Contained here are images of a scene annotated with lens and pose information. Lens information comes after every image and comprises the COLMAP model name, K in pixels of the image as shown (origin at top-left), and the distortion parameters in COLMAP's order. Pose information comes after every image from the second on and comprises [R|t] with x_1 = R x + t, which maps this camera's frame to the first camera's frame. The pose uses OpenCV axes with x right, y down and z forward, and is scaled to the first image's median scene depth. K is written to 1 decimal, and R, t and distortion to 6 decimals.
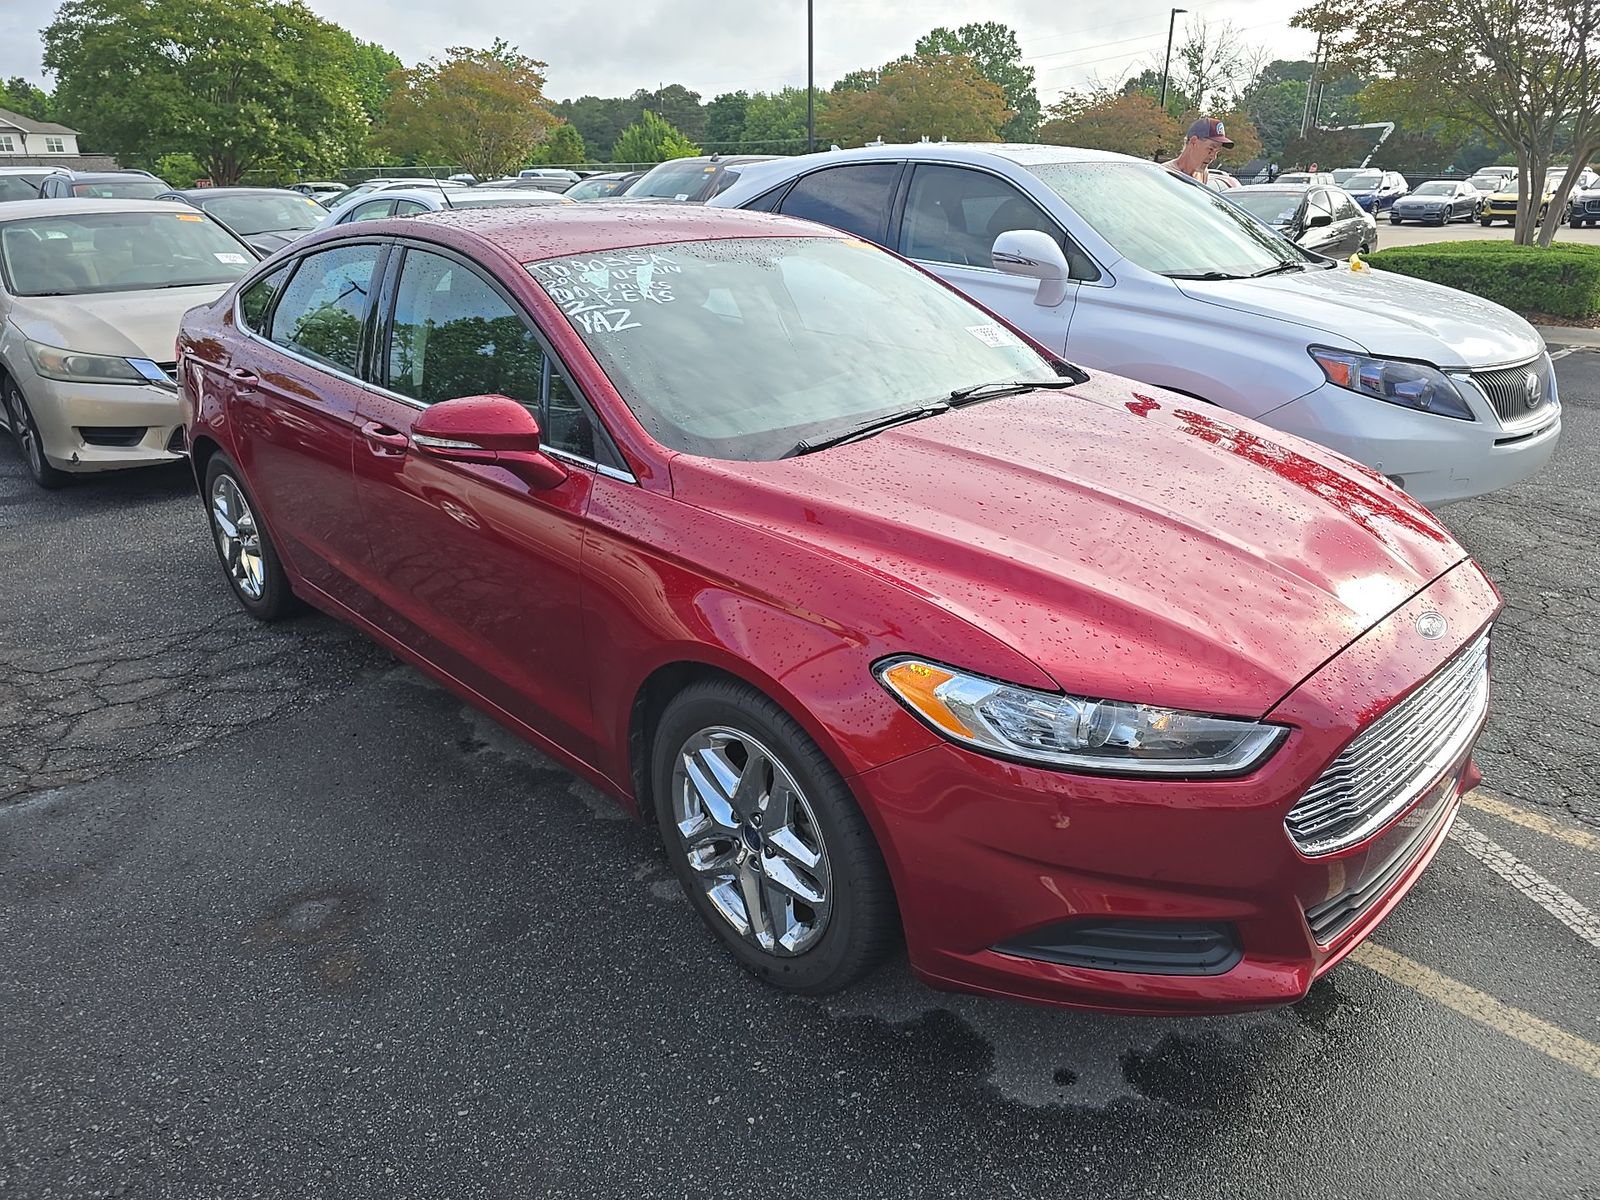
lens RADIAL K [[1070.3, 0, 801.7], [0, 1070.3, 603.4], [0, 0, 1]] dist [0.033542, -0.024165]
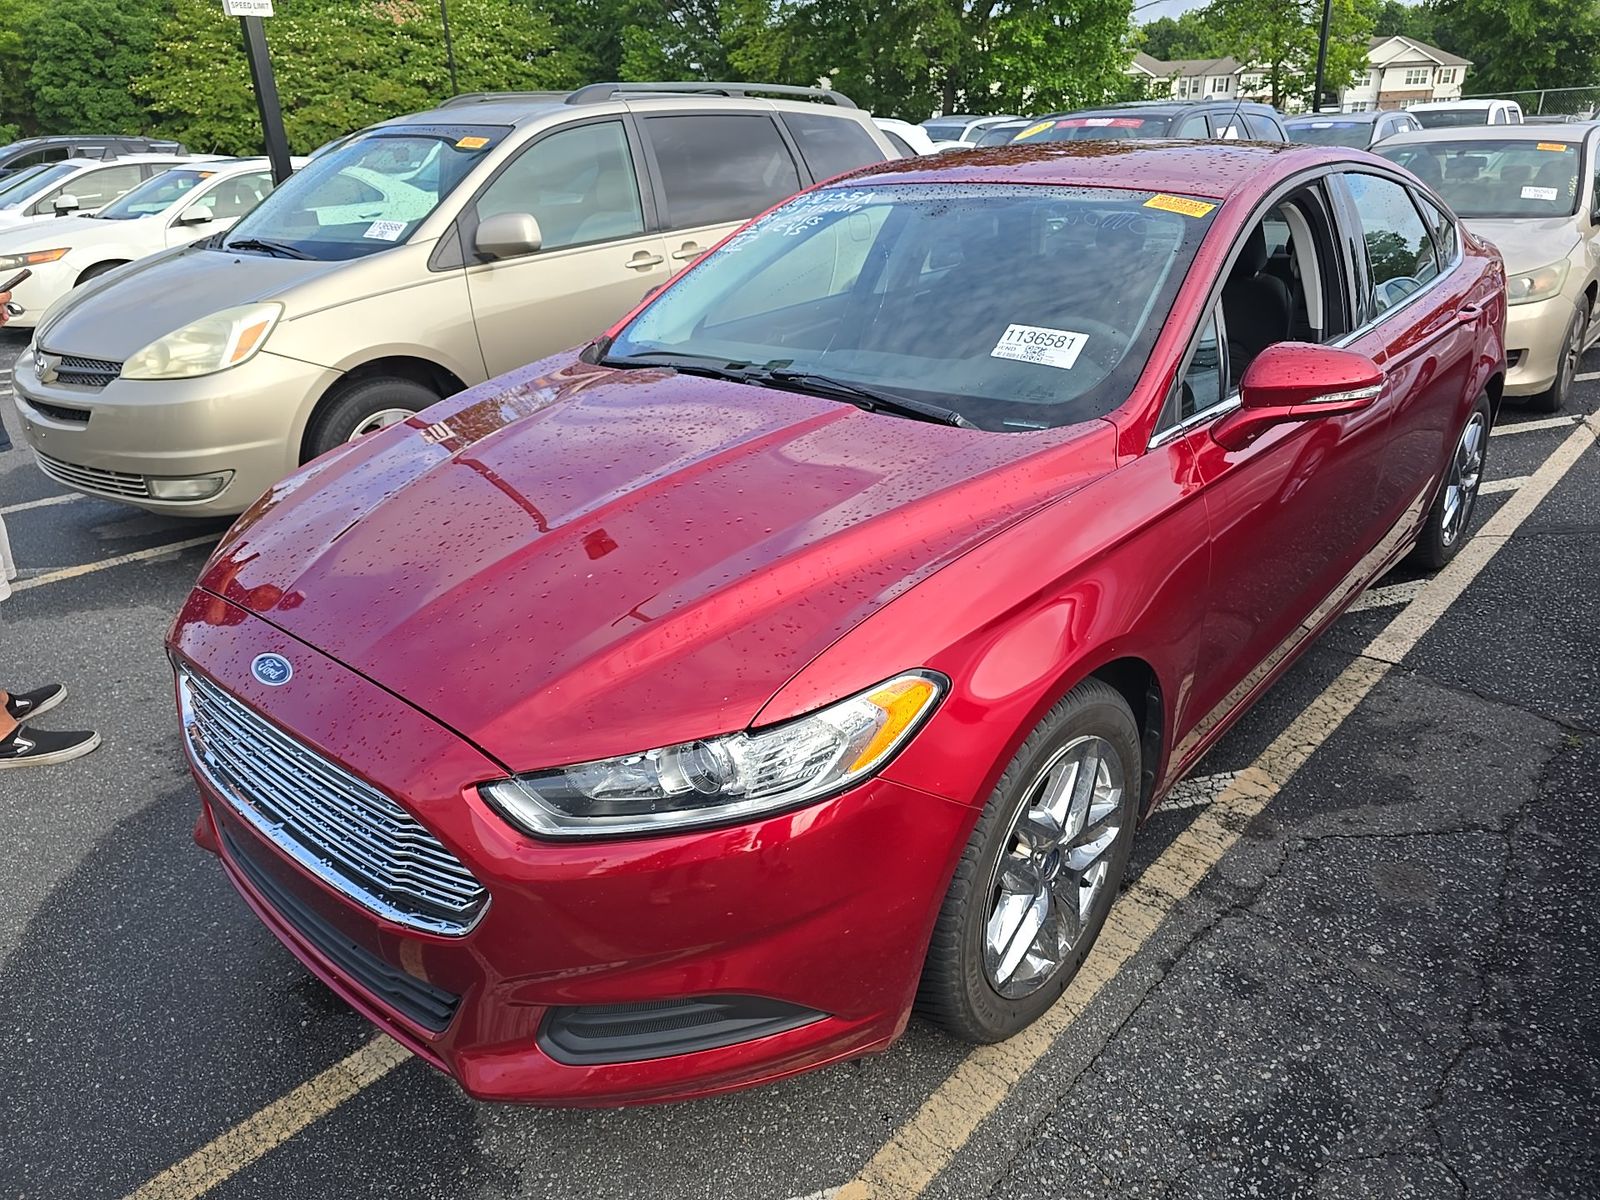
lens RADIAL K [[1070.3, 0, 802.7], [0, 1070.3, 604.9], [0, 0, 1]] dist [0.033542, -0.024165]
pose [[0.072106, 0.405319, -0.911327, 0.764244], [-0.345573, 0.867263, 0.358378, -0.263560], [0.935618, 0.289089, 0.202602, 0.672536]]
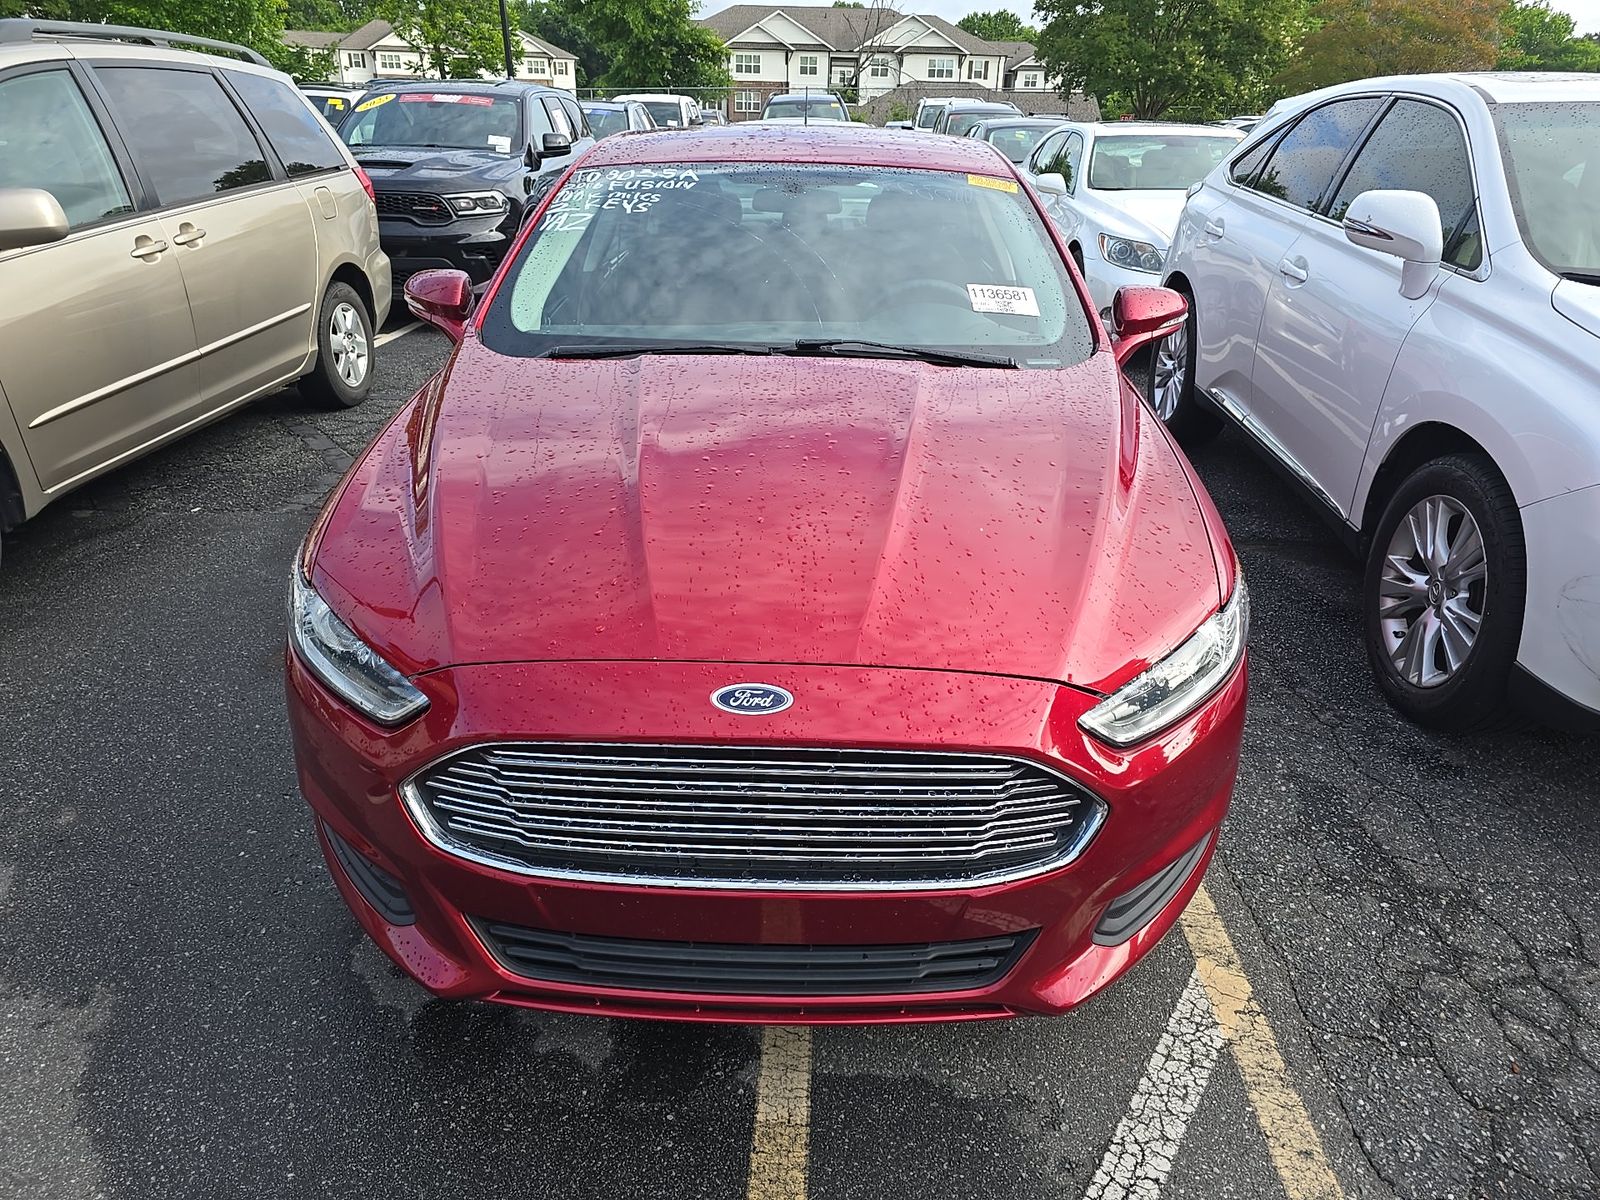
lens RADIAL K [[1070.3, 0, 799.9], [0, 1070.3, 597.1], [0, 0, 1]] dist [0.033542, -0.024165]
pose [[0.696807, 0.316579, -0.643613, 0.601188], [-0.289149, 0.945162, 0.151858, -0.096785], [0.656394, 0.080285, 0.750134, 0.247183]]
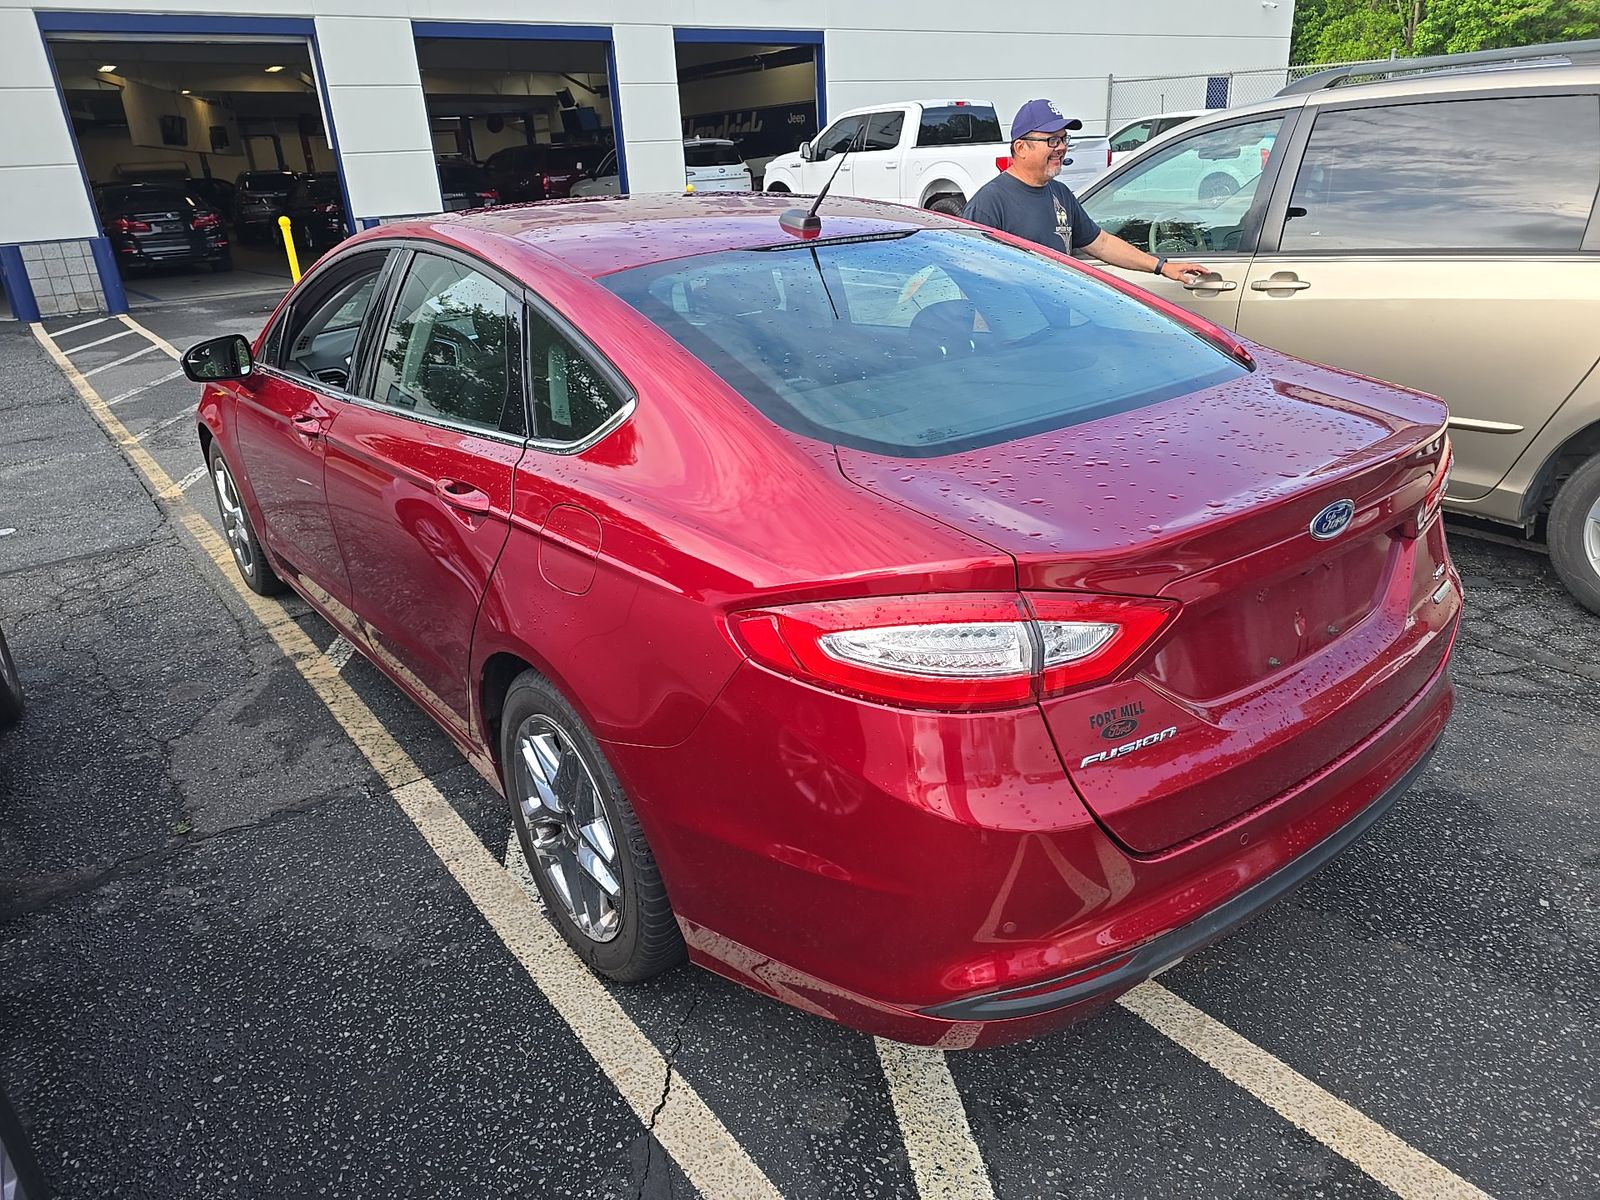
lens RADIAL K [[1070.3, 0, 798.2], [0, 1070.3, 596.2], [0, 0, 1]] dist [0.033542, -0.024165]
pose [[-0.992742, 0.004449, 0.120185, -0.445967], [0.086234, 0.722908, 0.685542, -0.720261], [-0.083832, 0.690930, -0.718045, 1.828093]]
